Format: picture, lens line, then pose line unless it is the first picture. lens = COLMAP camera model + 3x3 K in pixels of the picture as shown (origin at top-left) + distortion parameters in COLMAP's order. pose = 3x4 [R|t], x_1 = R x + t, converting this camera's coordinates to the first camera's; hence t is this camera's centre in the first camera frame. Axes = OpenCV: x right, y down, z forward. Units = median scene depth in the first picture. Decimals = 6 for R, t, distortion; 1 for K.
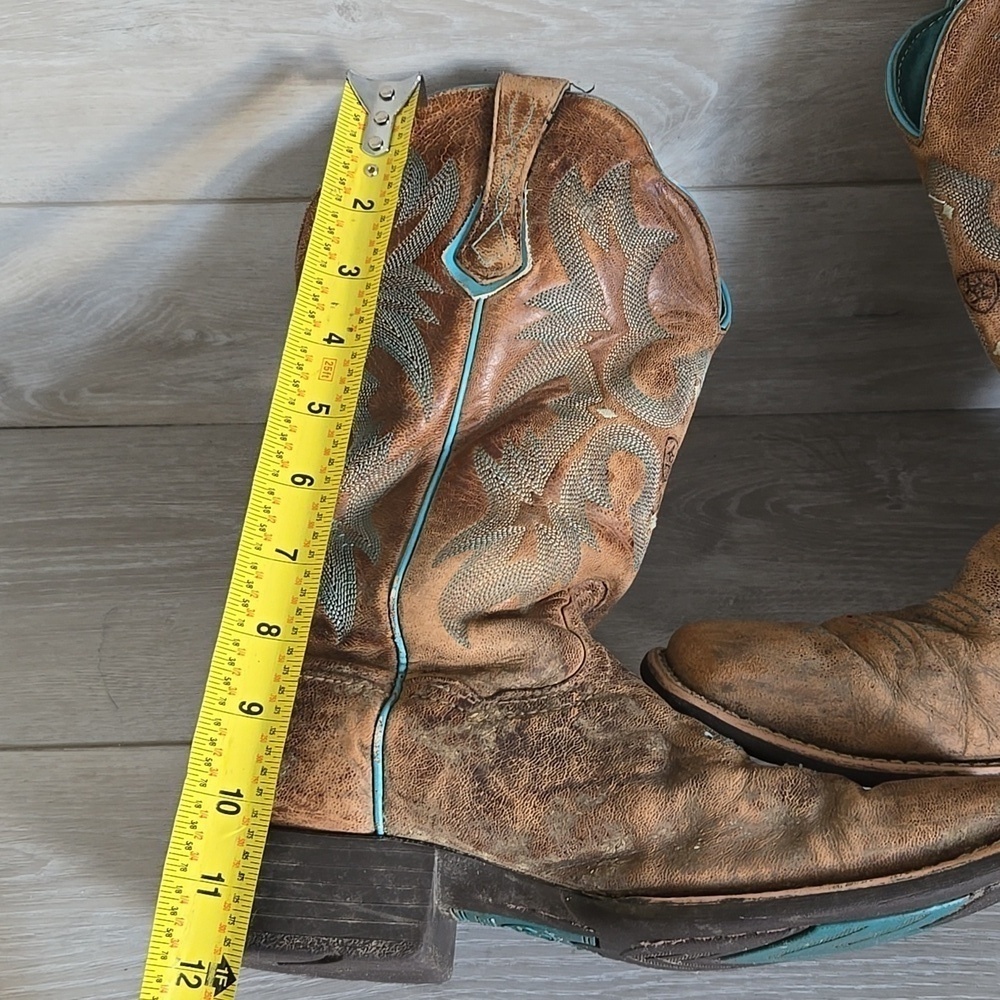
lens RADIAL K [[1506.8, 0, 470.7], [0, 1506.8, 504.8], [0, 0, 1]] dist [0.076279, 0.000000]
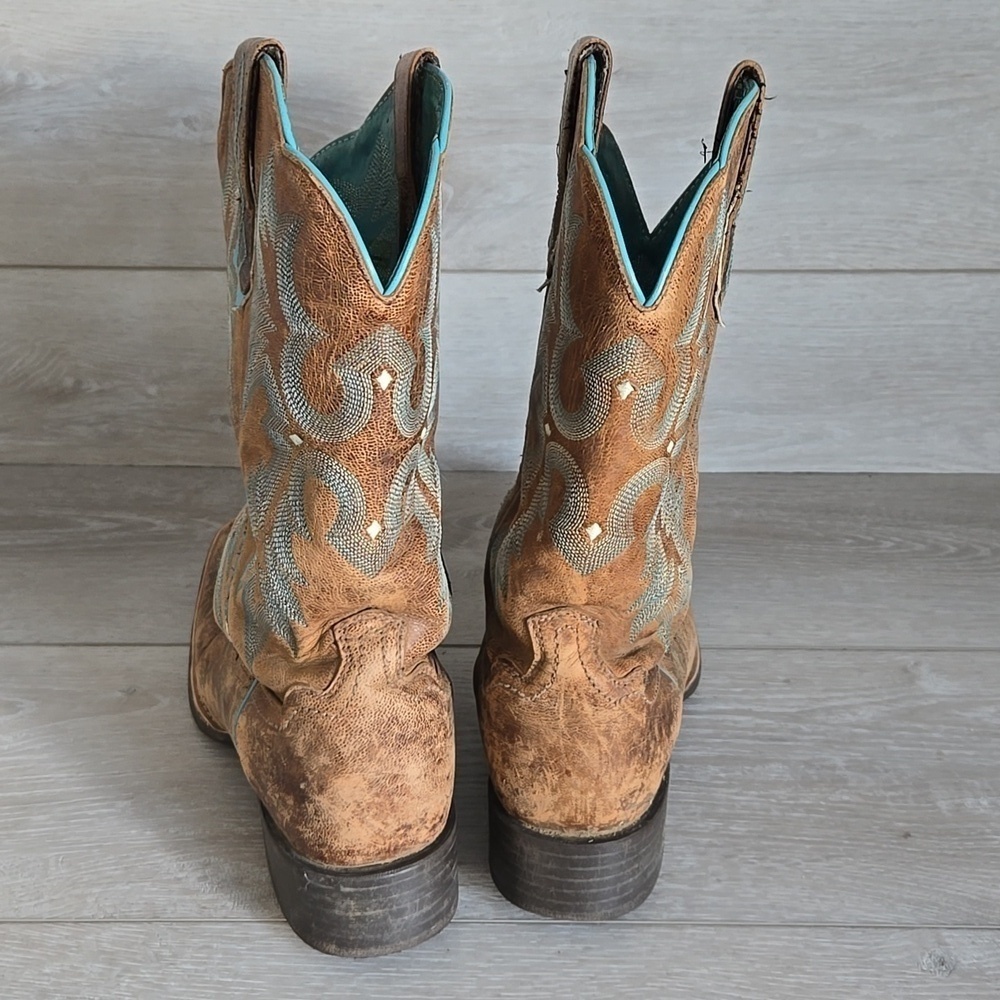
lens RADIAL K [[1506.8, 0, 489.0], [0, 1506.8, 498.3], [0, 0, 1]] dist [0.076279, 0.000000]
pose [[0.999188, 0.038994, 0.010153, 0.209311], [-0.034463, 0.957566, -0.286146, 0.435158], [-0.020880, 0.285564, 0.958132, -0.291787]]
